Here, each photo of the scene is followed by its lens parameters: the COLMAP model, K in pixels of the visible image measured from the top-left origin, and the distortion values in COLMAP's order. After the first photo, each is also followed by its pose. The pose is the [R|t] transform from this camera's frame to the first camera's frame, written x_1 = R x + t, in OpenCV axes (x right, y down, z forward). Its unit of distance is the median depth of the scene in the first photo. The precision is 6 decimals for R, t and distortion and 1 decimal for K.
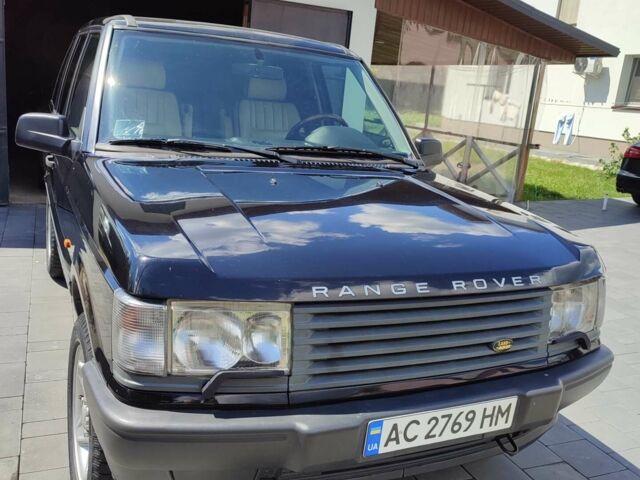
lens RADIAL K [[627.5, 0, 320.0], [0, 627.5, 240.0], [0, 0, 1]] dist [0.019333, 0.024180]
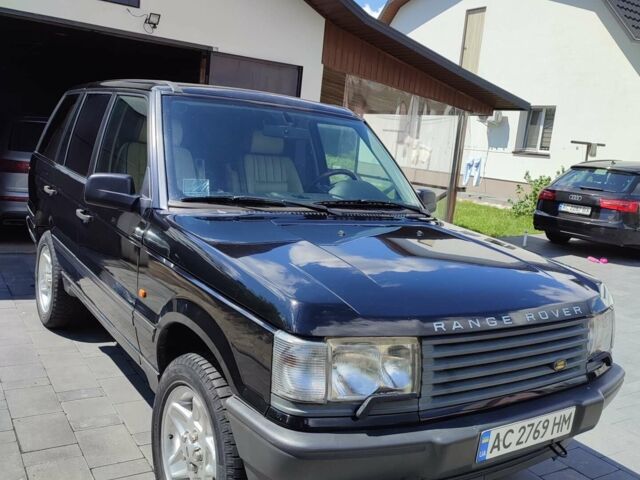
lens RADIAL K [[627.5, 0, 320.0], [0, 627.5, 240.0], [0, 0, 1]] dist [0.019333, 0.024180]
pose [[0.987273, -0.020833, 0.157667, -0.268433], [0.030560, 0.997759, -0.059523, -0.012420], [-0.156074, 0.063584, 0.985697, -0.113296]]
